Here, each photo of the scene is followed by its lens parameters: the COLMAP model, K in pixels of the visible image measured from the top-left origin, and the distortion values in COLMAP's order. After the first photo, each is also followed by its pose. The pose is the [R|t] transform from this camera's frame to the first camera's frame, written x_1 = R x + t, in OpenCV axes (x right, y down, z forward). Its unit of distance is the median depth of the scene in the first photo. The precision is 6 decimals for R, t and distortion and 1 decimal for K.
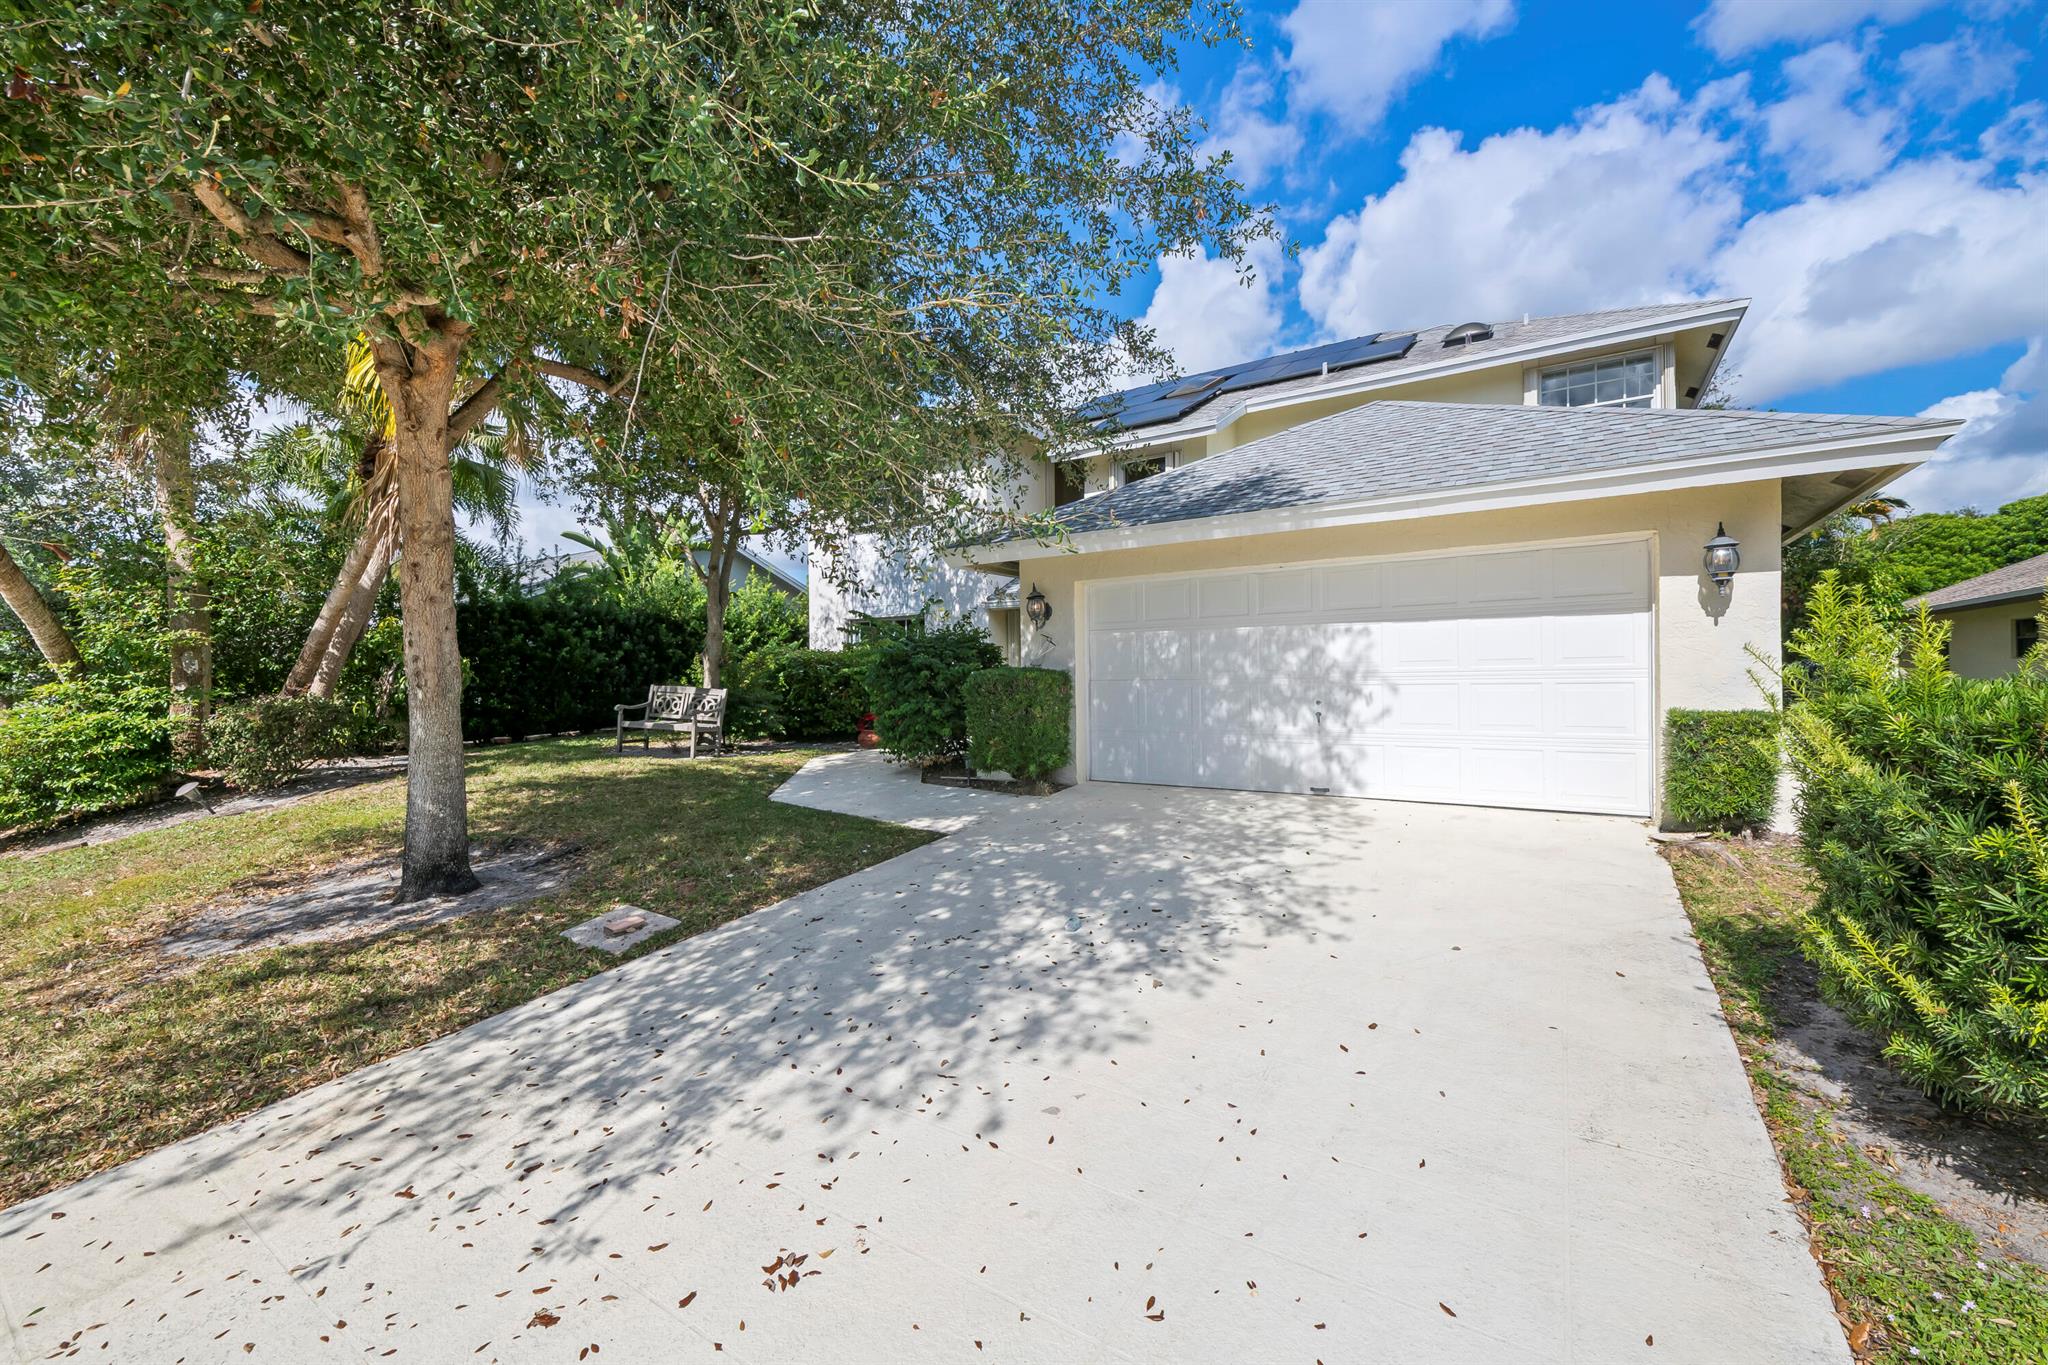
lens RADIAL K [[813.2, 0, 1016.1], [0, 813.2, 680.8], [0, 0, 1]] dist [0.000266, -0.002972]
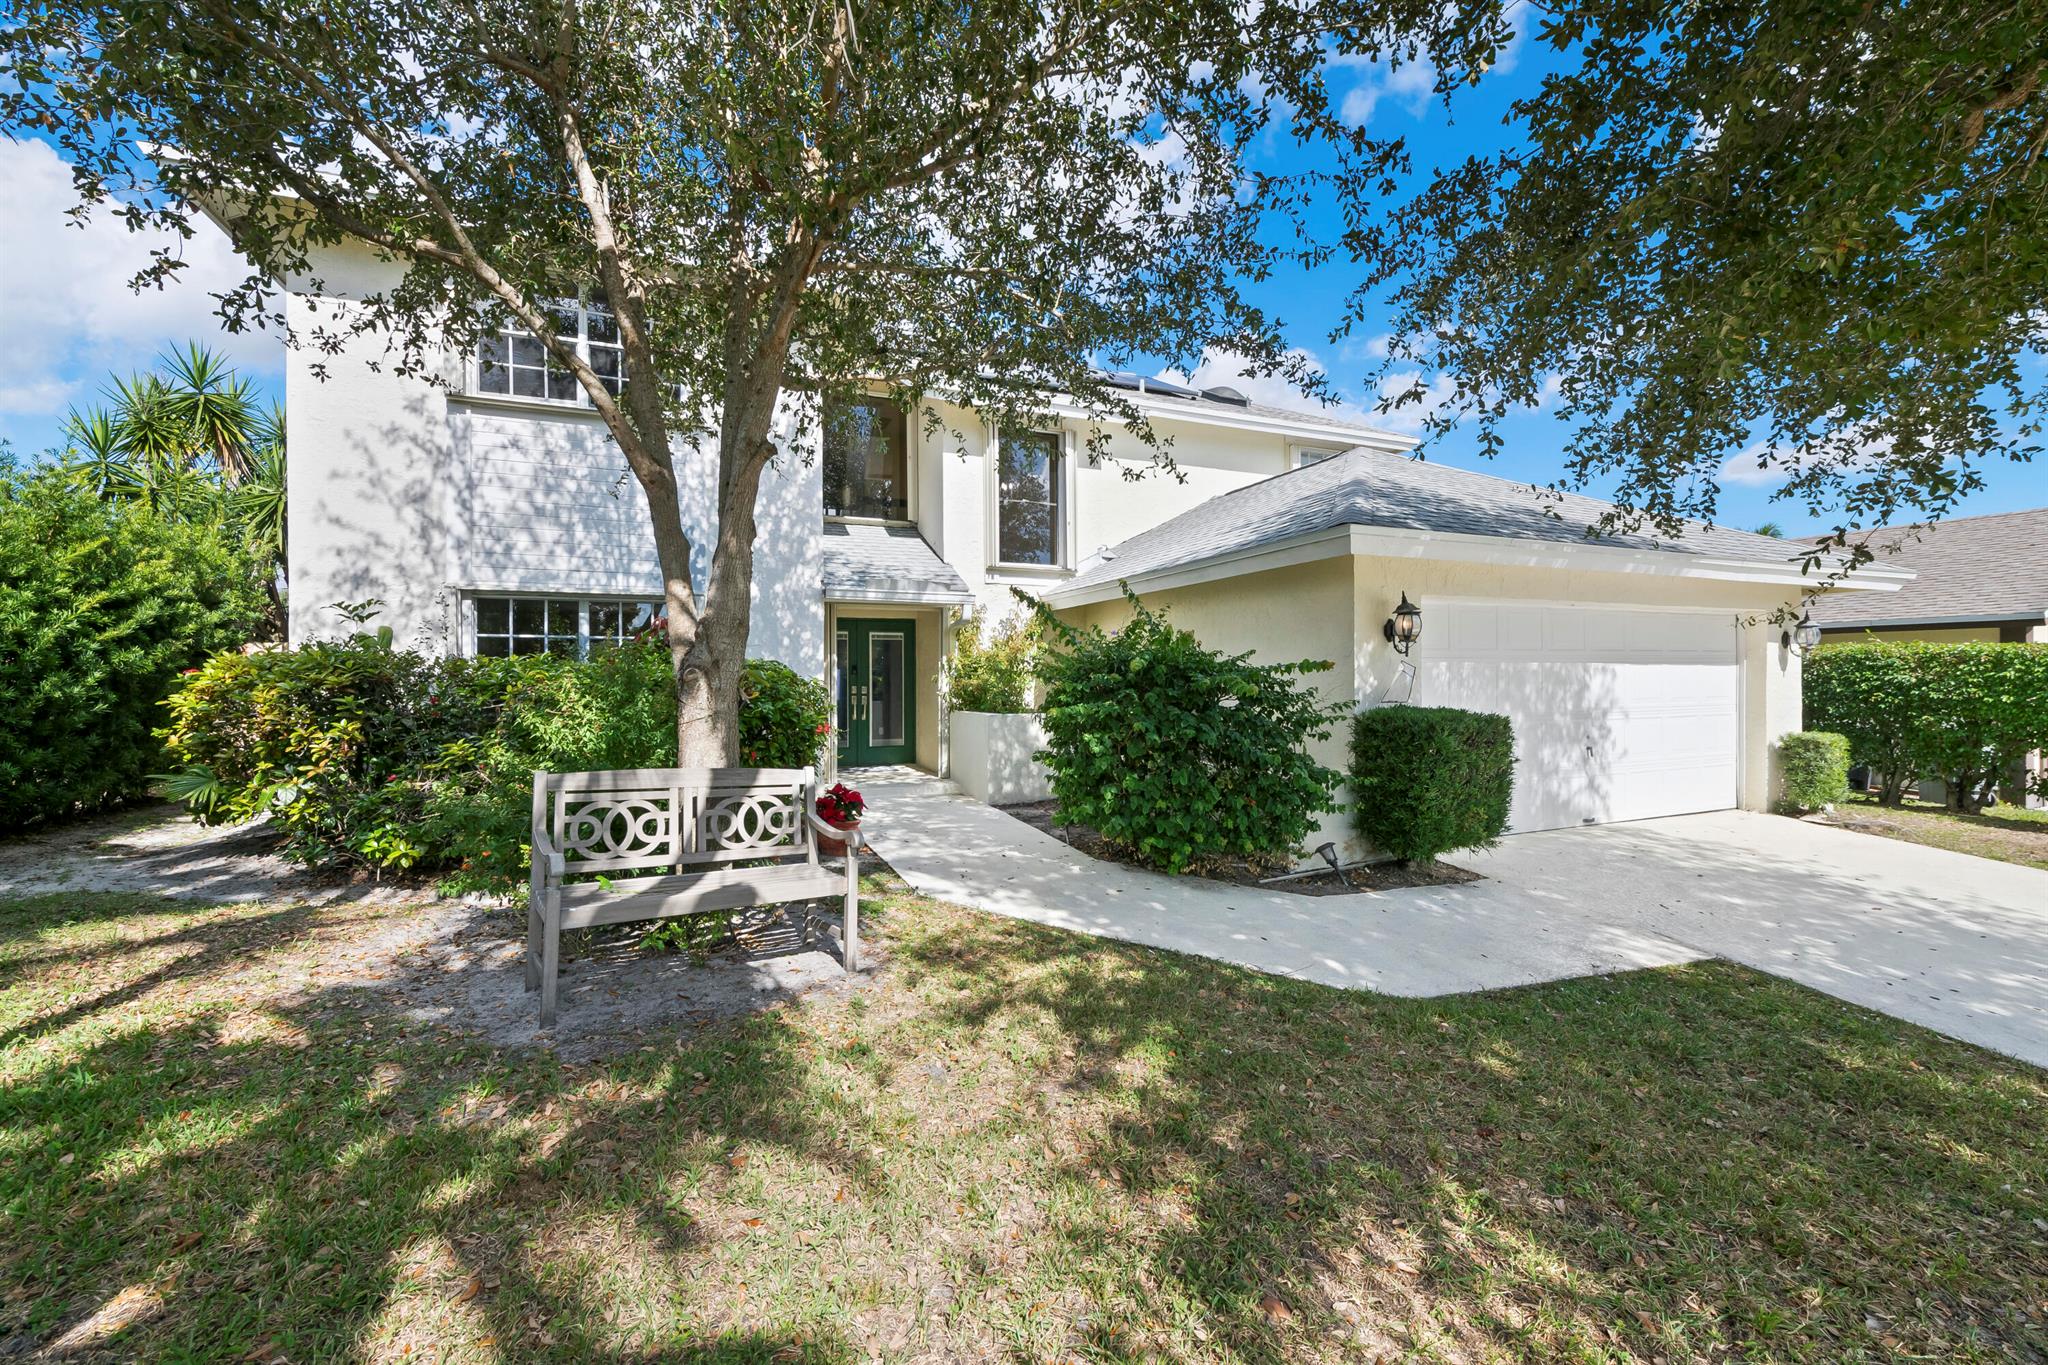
lens RADIAL K [[813.2, 0, 1028.4], [0, 813.2, 680.3], [0, 0, 1]] dist [0.000266, -0.002972]
pose [[0.551619, 0.005745, 0.834077, -0.783274], [0.000570, 0.999973, -0.007265, -0.034464], [-0.834096, 0.004483, 0.551601, 0.882158]]
